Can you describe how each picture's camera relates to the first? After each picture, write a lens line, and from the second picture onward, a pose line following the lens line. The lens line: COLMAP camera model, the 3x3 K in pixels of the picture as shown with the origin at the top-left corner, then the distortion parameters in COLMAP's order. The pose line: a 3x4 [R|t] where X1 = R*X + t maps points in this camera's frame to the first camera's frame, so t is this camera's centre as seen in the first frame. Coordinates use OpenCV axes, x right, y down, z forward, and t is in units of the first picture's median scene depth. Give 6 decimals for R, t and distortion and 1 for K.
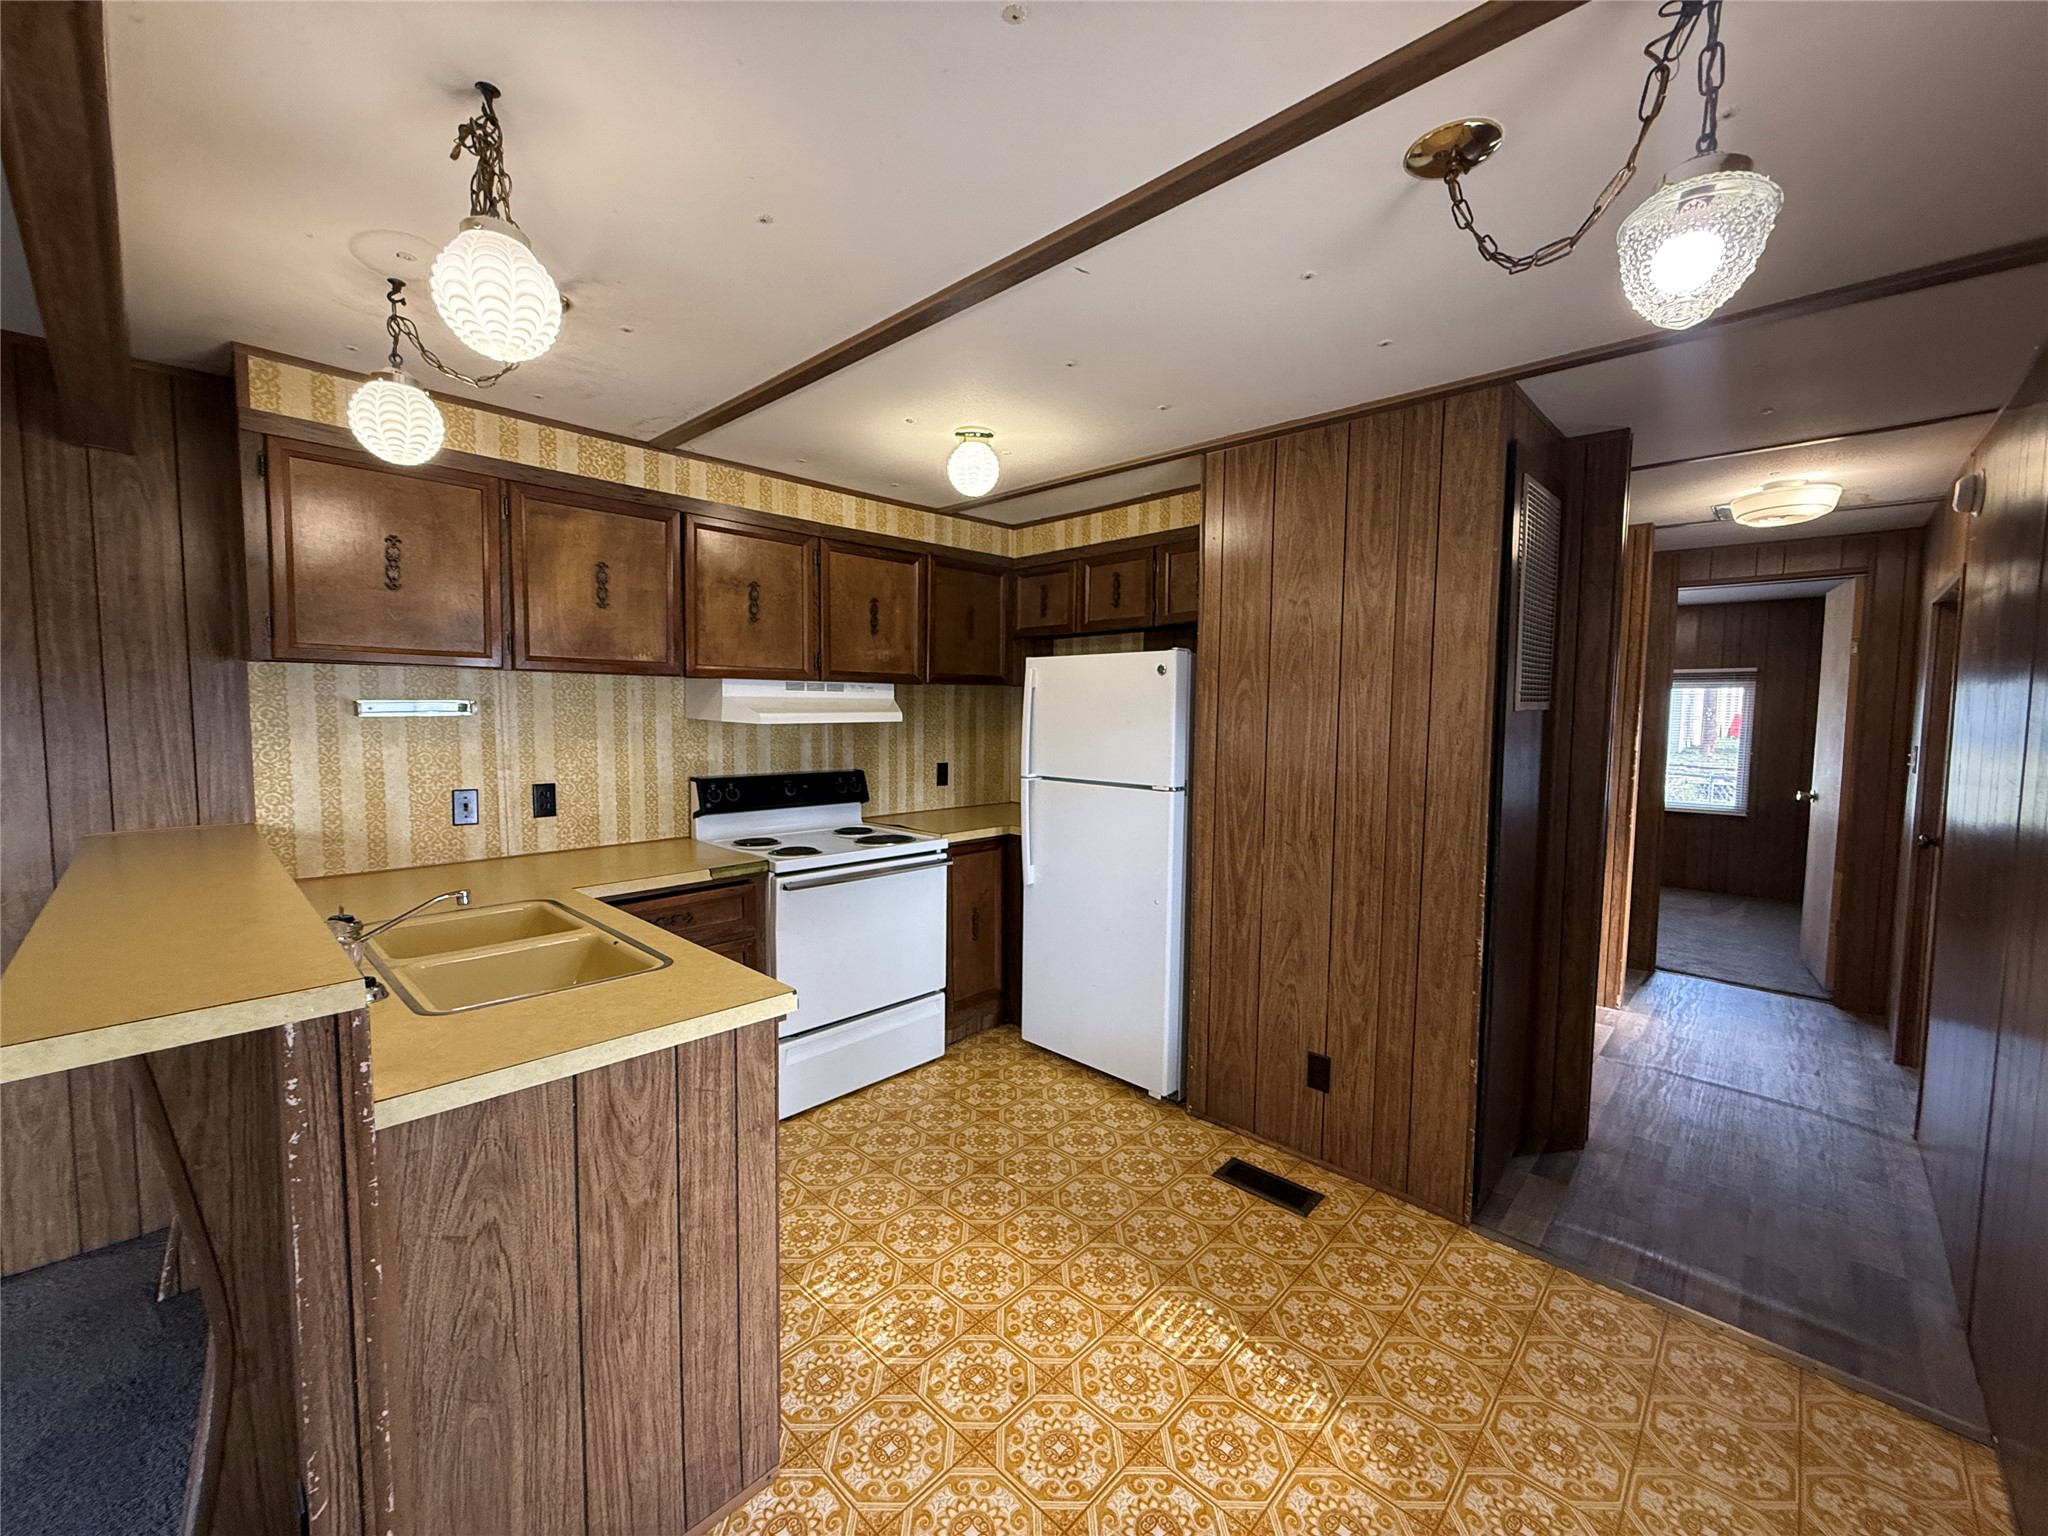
lens RADIAL K [[814.2, 0, 1019.7], [0, 814.2, 769.3], [0, 0, 1]] dist [-0.000787, 0.000242]
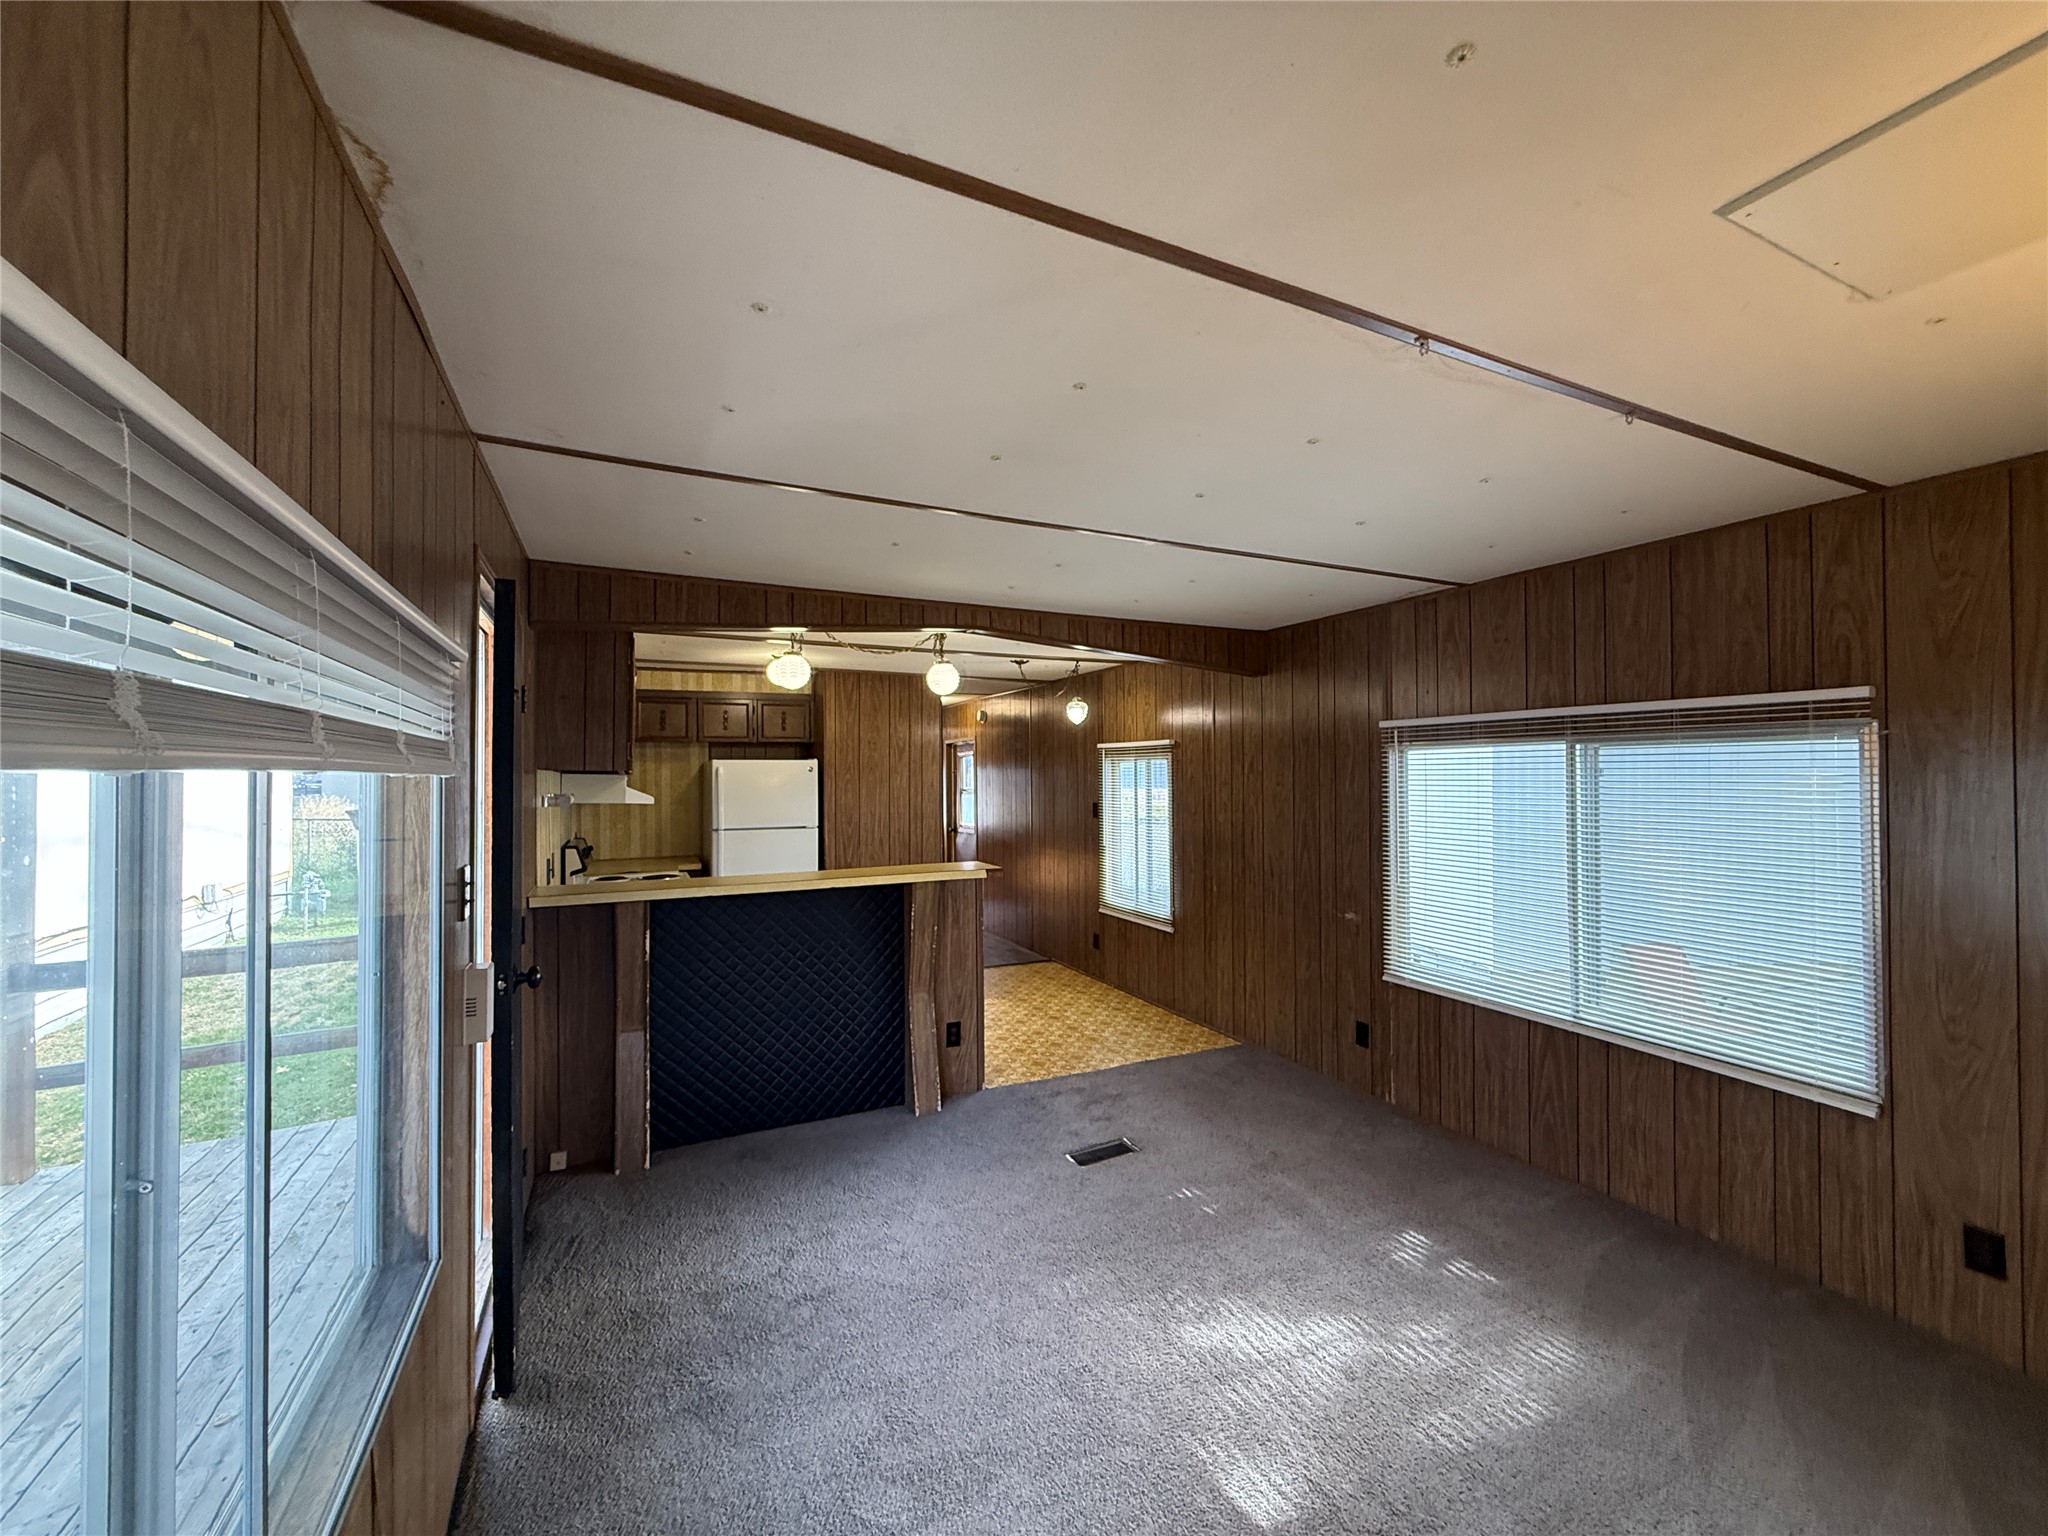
lens RADIAL K [[814.2, 0, 1019.7], [0, 814.2, 769.3], [0, 0, 1]] dist [-0.000787, 0.000242]
pose [[0.348150, 0.001915, 0.937437, -1.657928], [0.077571, 0.996510, -0.030844, -0.018407], [-0.934224, 0.083457, 0.346787, -0.223212]]
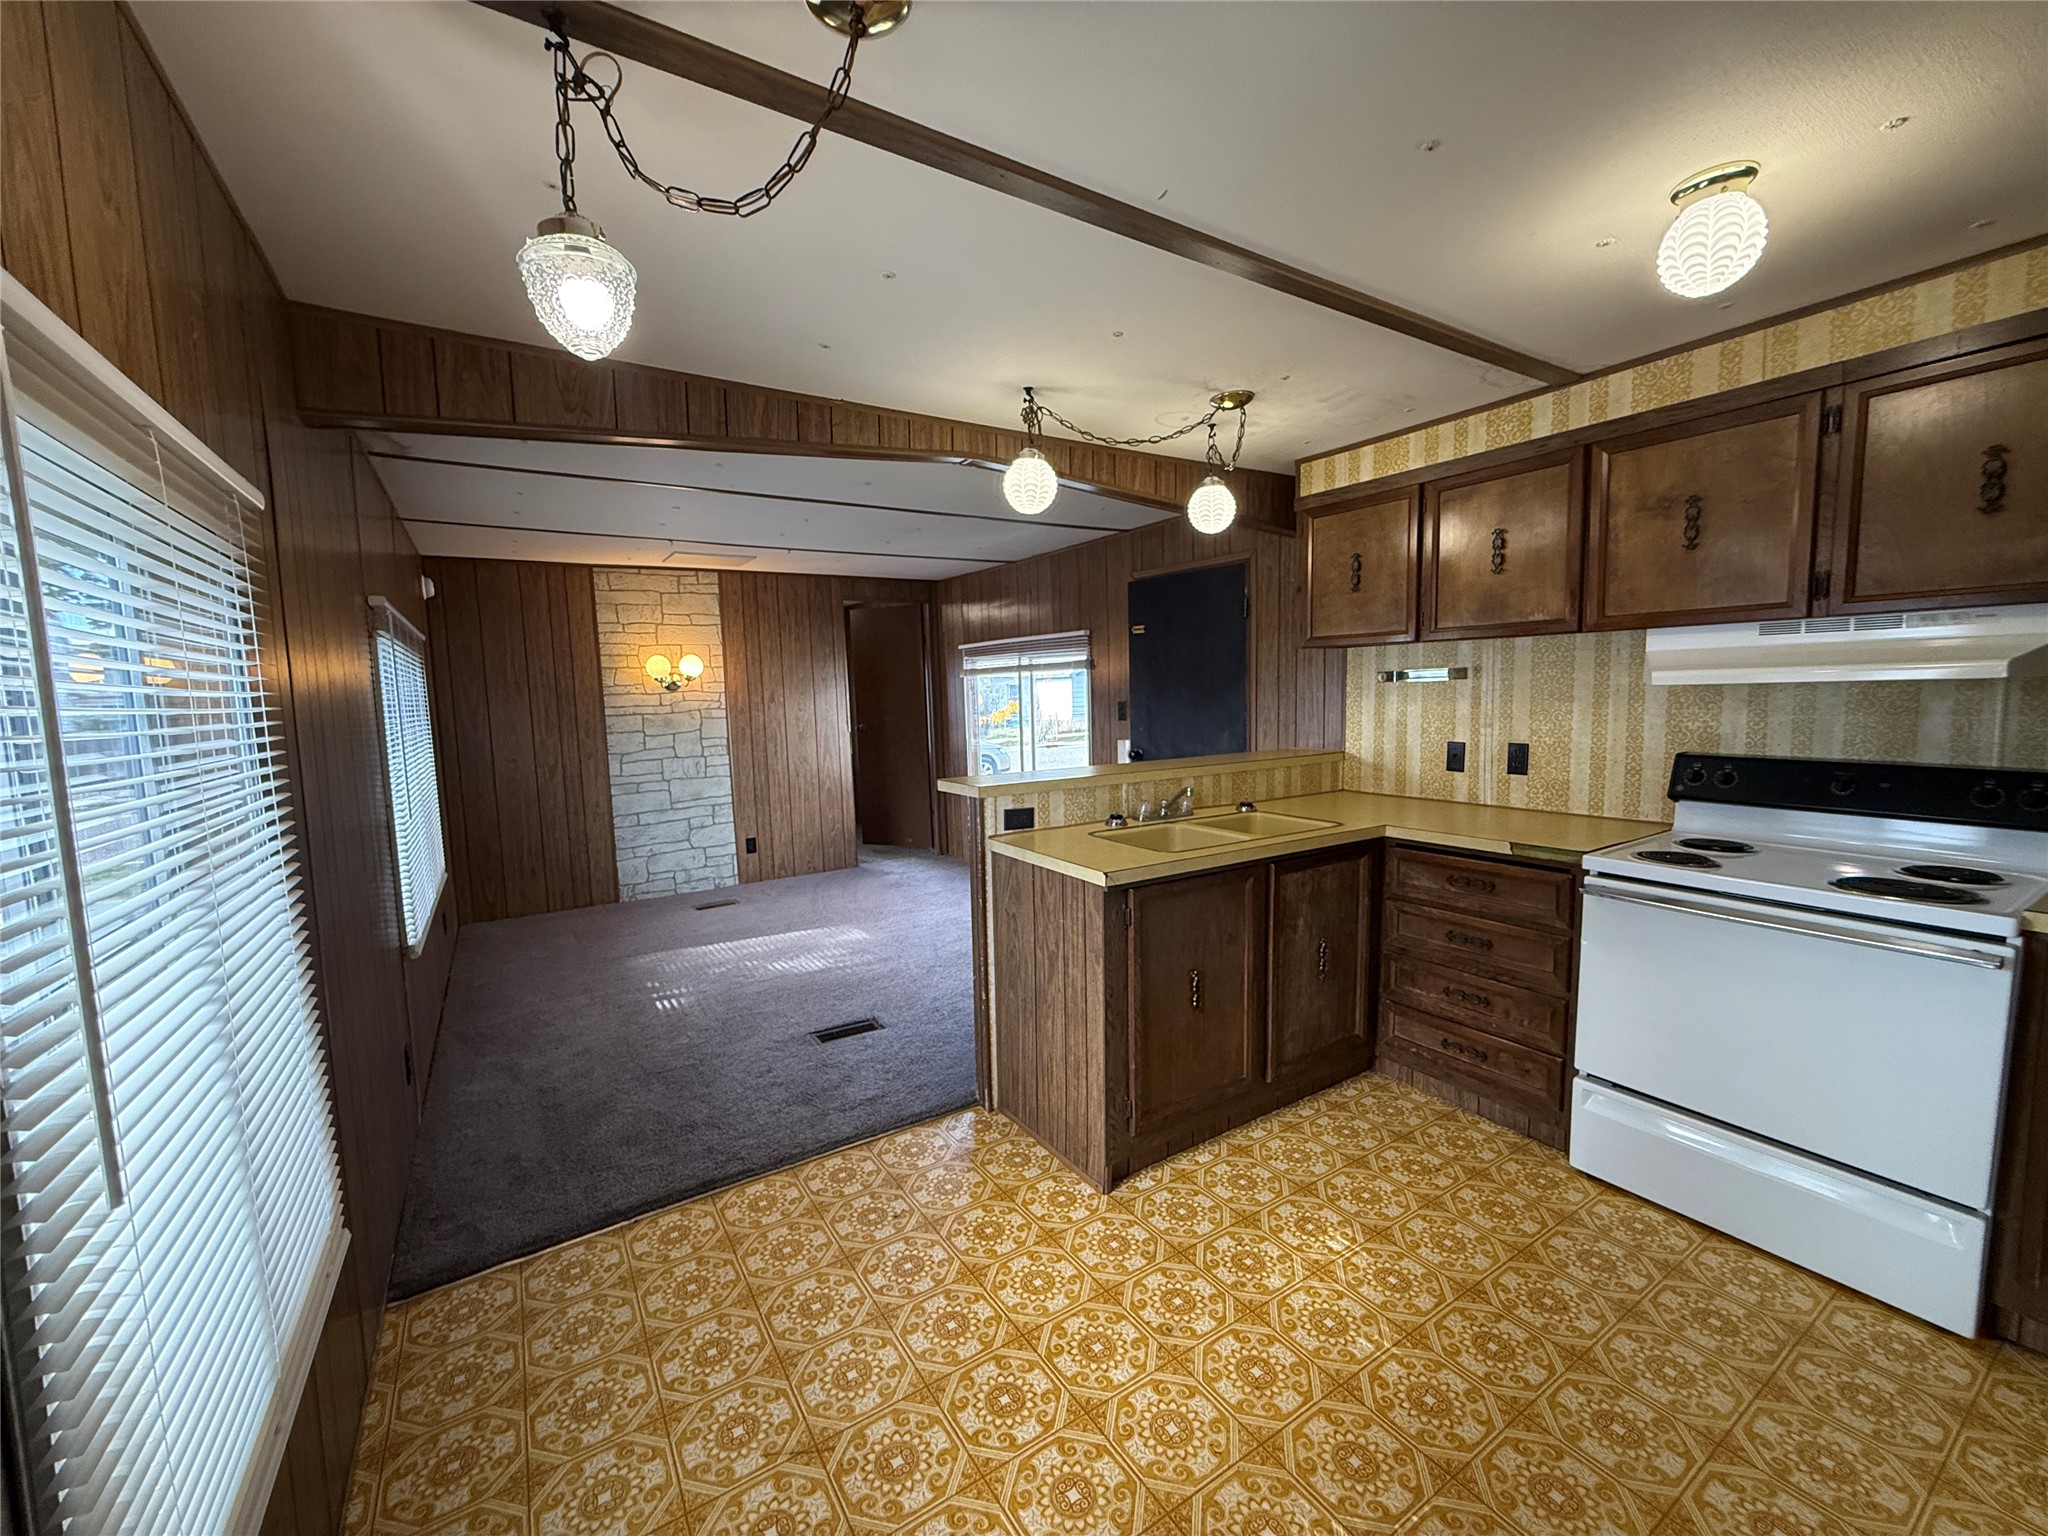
lens RADIAL K [[815.4, 0, 1021.7], [0, 815.4, 769.9], [0, 0, 1]] dist [-0.001033, 0.000519]
pose [[-0.236464, 0.093786, -0.967103, 0.626778], [-0.049601, 0.992868, 0.108413, -0.032134], [0.970373, 0.073605, -0.230126, 0.646010]]
